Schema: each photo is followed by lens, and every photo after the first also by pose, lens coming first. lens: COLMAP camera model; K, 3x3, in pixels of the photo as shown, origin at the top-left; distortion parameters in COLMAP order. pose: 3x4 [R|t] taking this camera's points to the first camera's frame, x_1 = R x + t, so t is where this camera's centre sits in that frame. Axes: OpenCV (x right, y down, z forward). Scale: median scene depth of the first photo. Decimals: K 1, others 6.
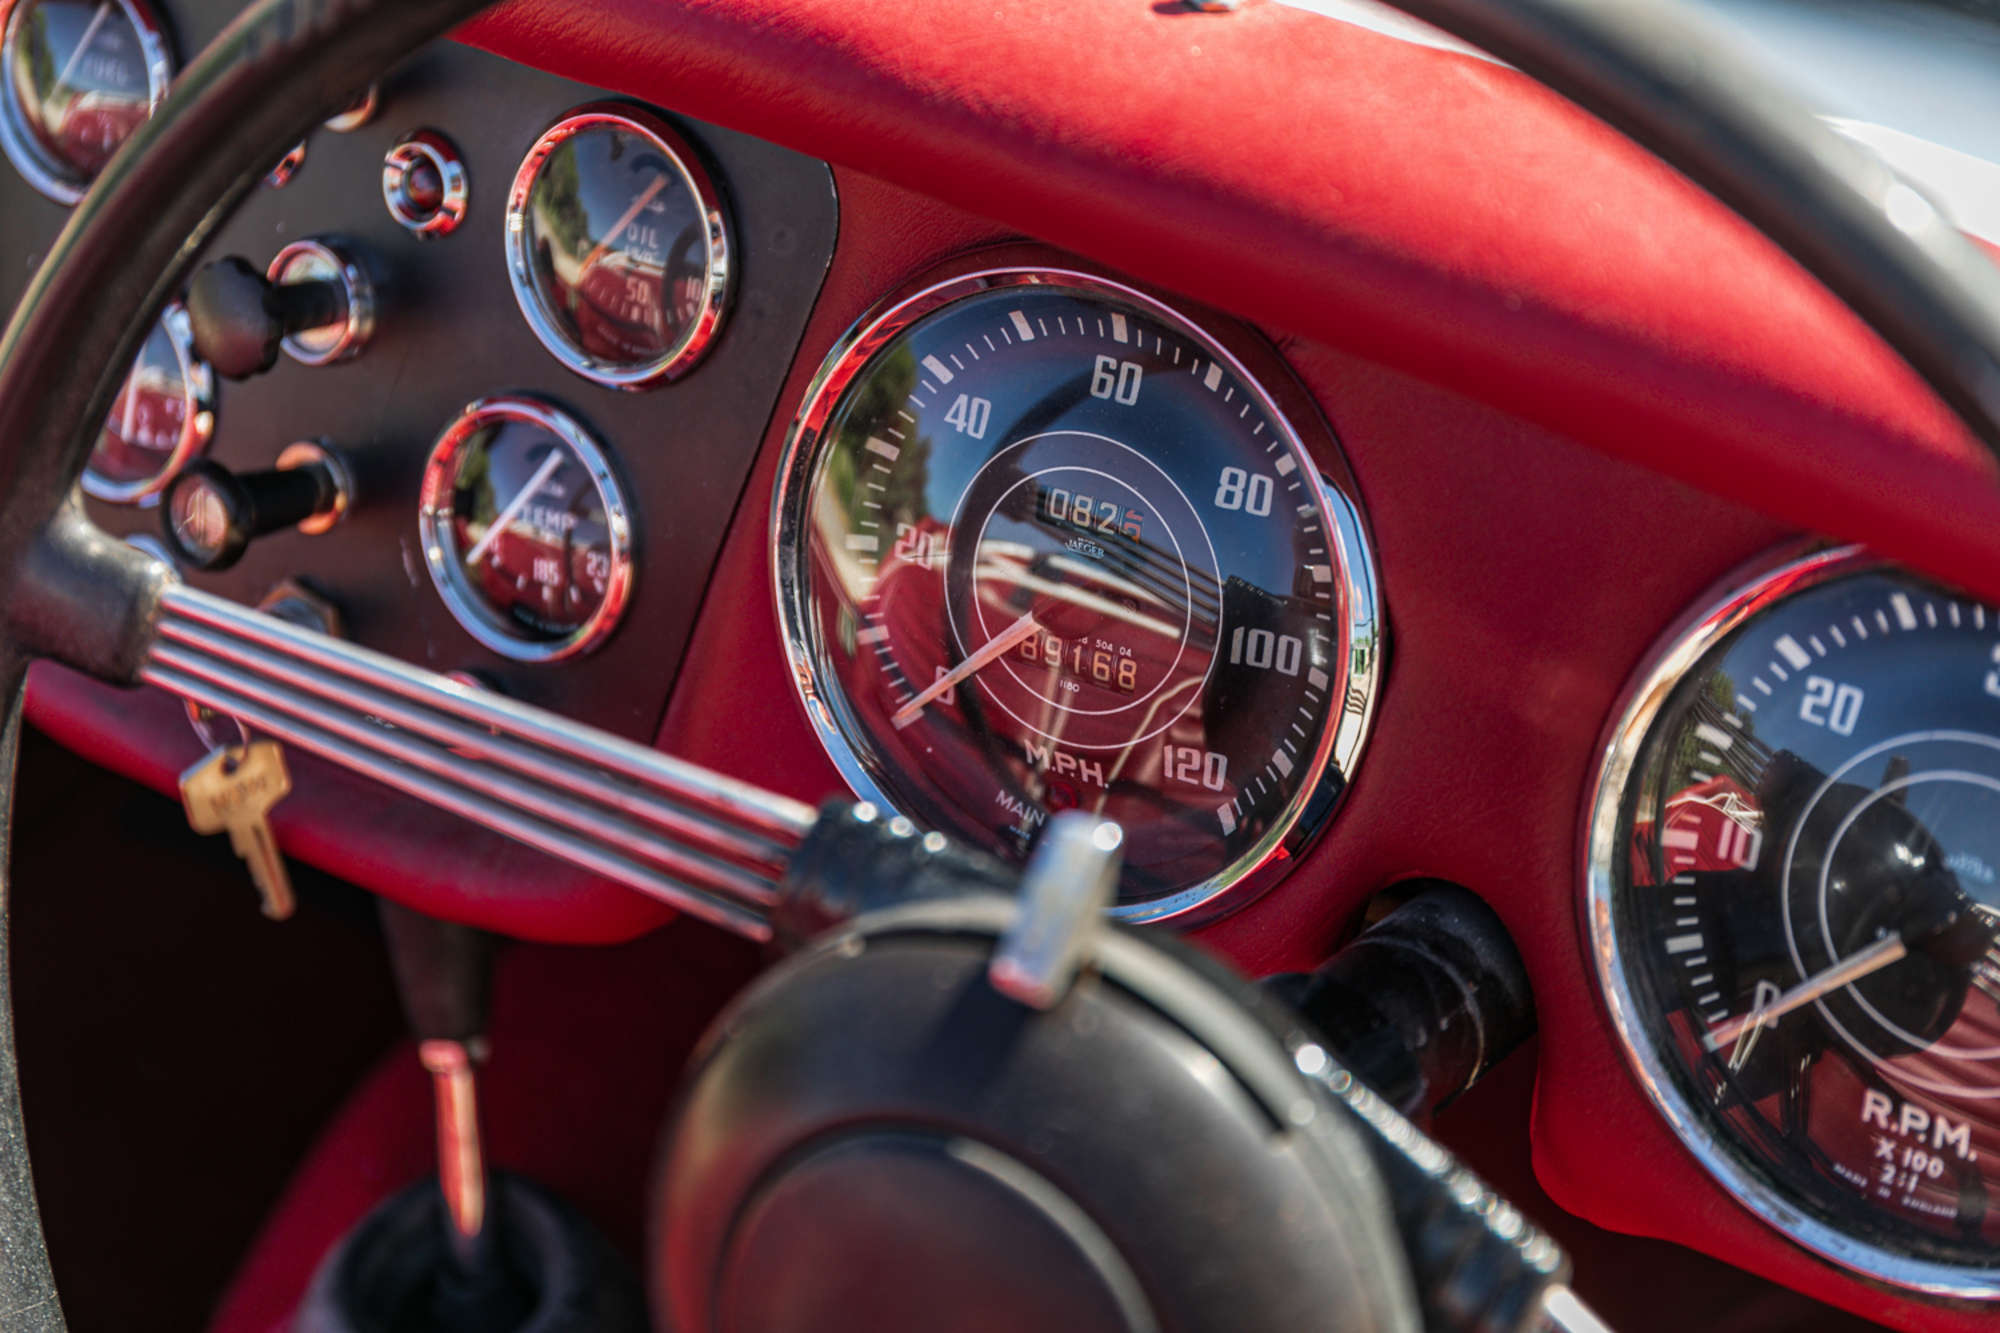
lens RADIAL K [[3827.8, 0, 995.9], [0, 3827.8, 665.6], [0, 0, 1]] dist [0.052692, 0.000000]
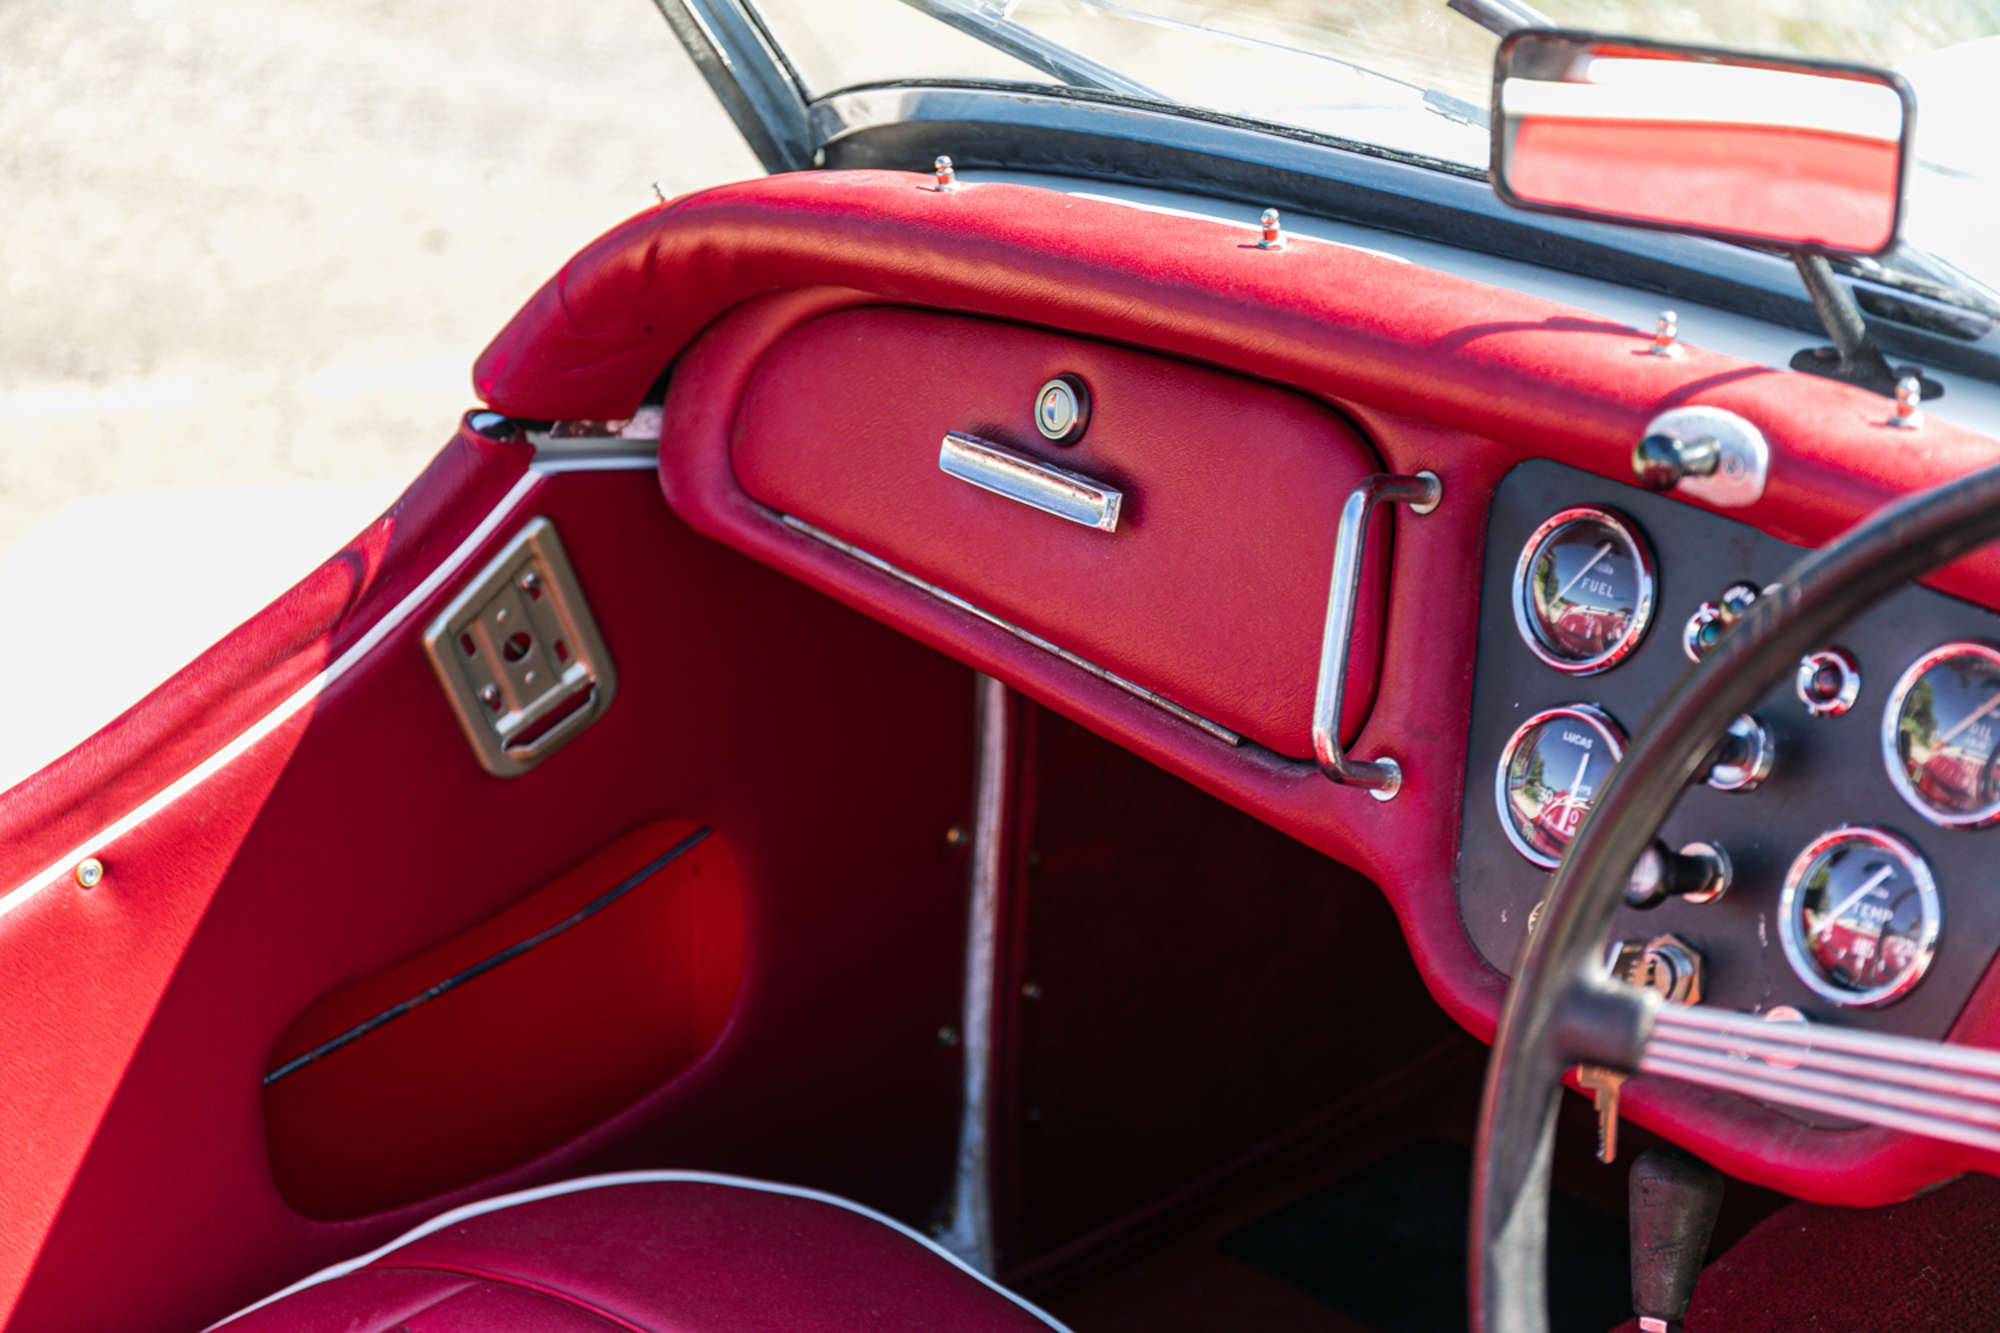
lens RADIAL K [[3582.9, 0, 1004.4], [0, 3582.9, 661.0], [0, 0, 1]] dist [-0.041221, 0.000000]
pose [[0.964134, 0.163821, -0.208825, -0.167385], [-0.206222, 0.957674, -0.200831, 0.215280], [0.167086, 0.236692, 0.957110, -0.403733]]
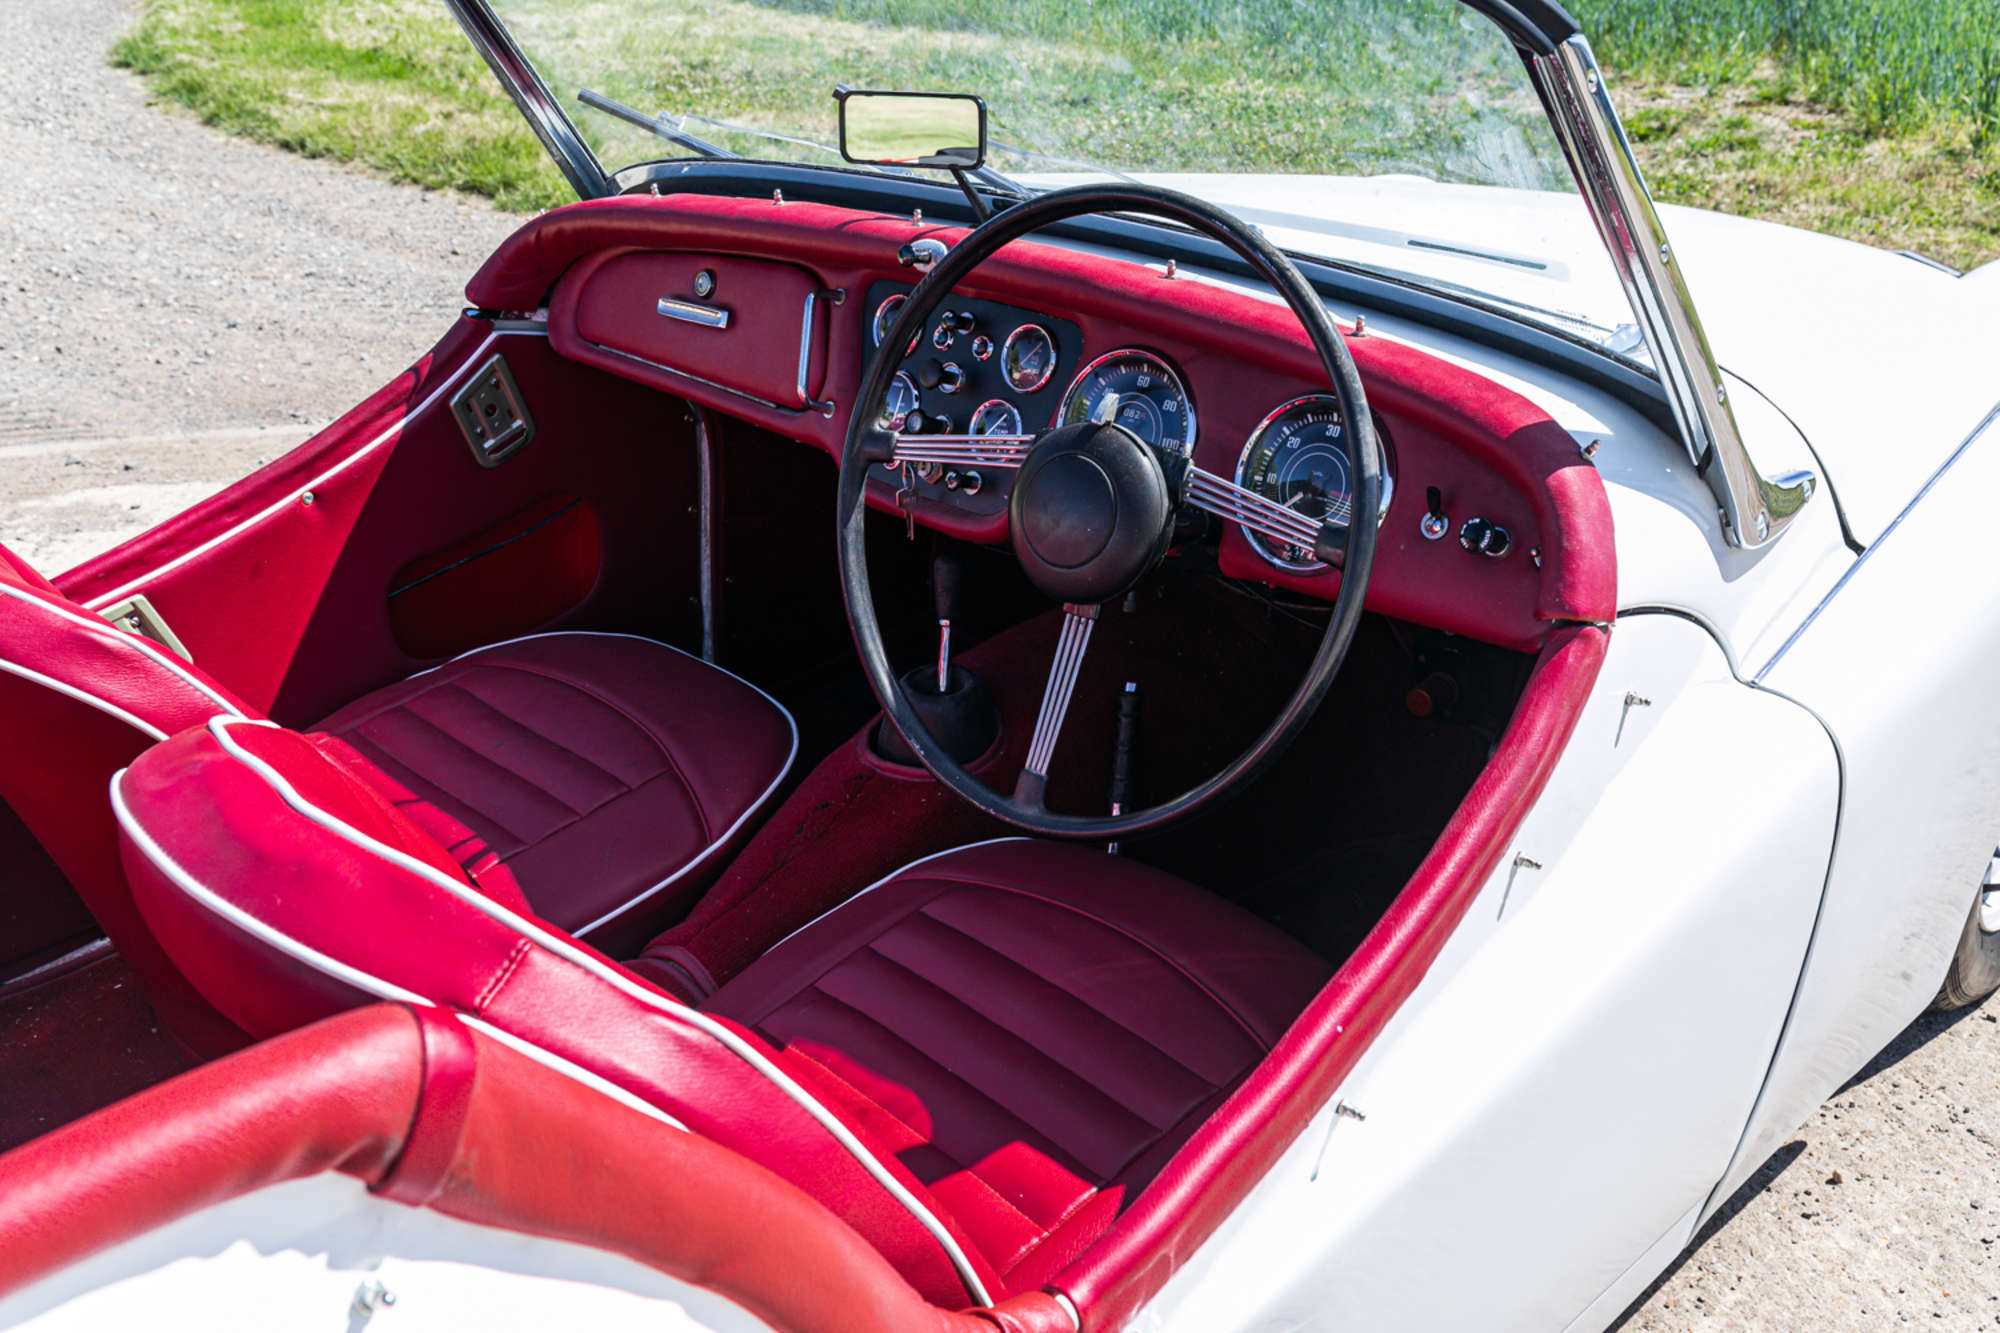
lens RADIAL K [[1883.3, 0, 1008.1], [0, 1883.3, 672.6], [0, 0, 1]] dist [0.001748, 0.000000]
pose [[0.986162, 0.127341, -0.106153, 0.127195], [-0.147003, 0.967700, -0.204808, 0.594919], [0.076643, 0.217579, 0.973029, -0.825972]]
